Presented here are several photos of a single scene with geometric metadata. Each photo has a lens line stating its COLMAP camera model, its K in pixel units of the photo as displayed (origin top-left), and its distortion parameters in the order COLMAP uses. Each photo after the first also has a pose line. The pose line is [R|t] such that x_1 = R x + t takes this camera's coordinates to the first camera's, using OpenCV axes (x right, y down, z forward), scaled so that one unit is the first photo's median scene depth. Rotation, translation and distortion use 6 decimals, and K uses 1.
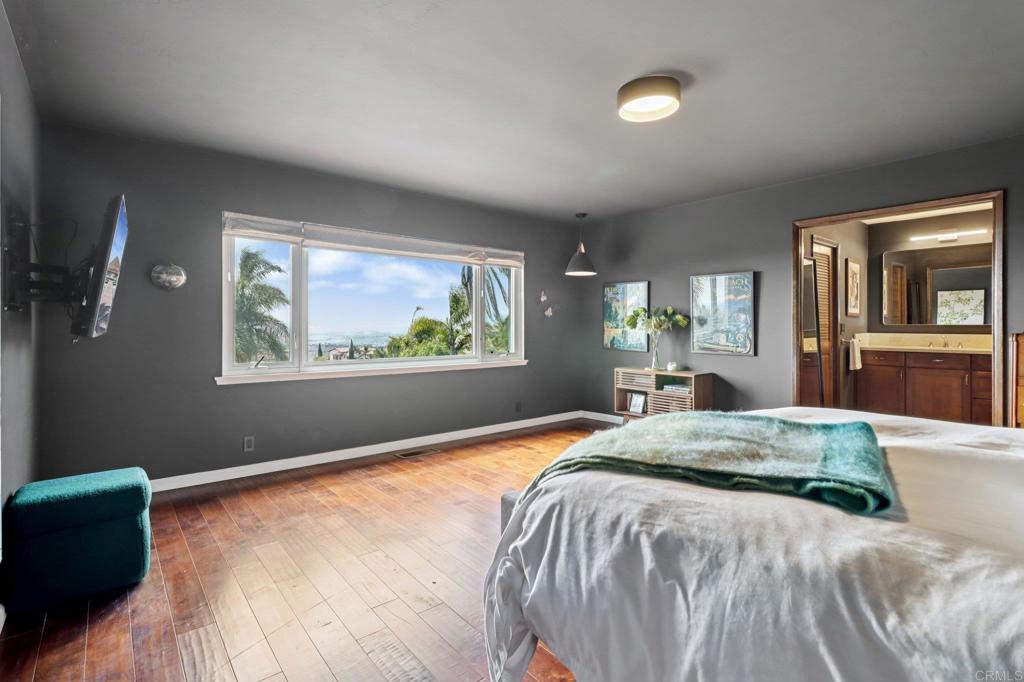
lens RADIAL K [[480.3, 0, 515.7], [0, 480.3, 315.6], [0, 0, 1]] dist [-0.022938, -0.001803]
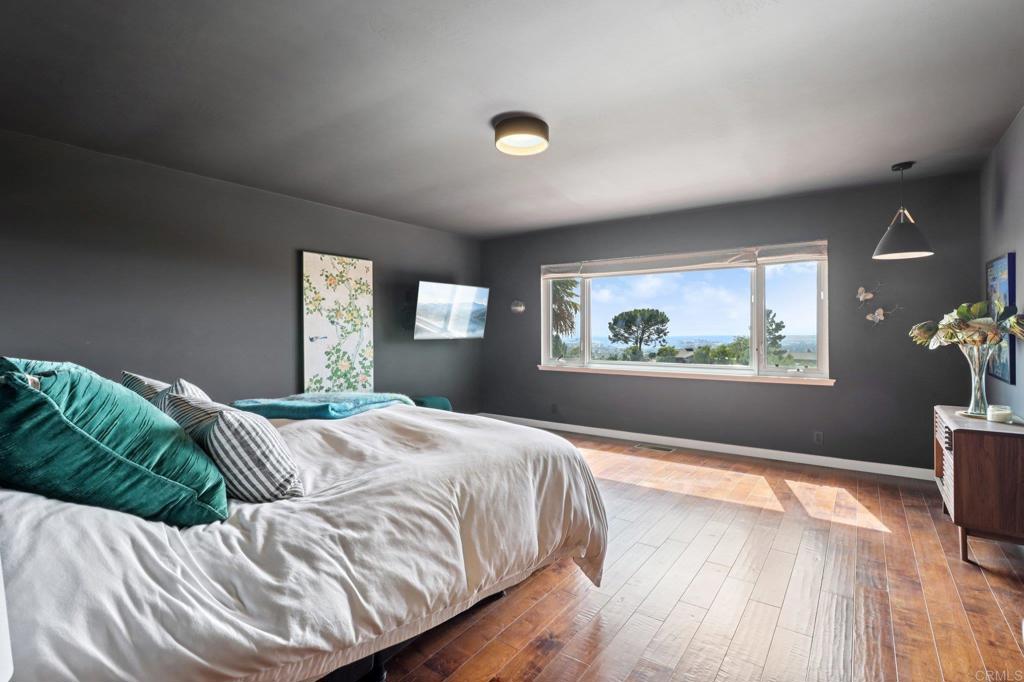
lens RADIAL K [[480.3, 0, 512.9], [0, 480.3, 337.2], [0, 0, 1]] dist [-0.022938, -0.001803]
pose [[0.242126, -0.012467, -0.970165, 0.640957], [0.002541, 0.999922, -0.012215, 0.033799], [0.970242, 0.000493, 0.242139, 0.324872]]
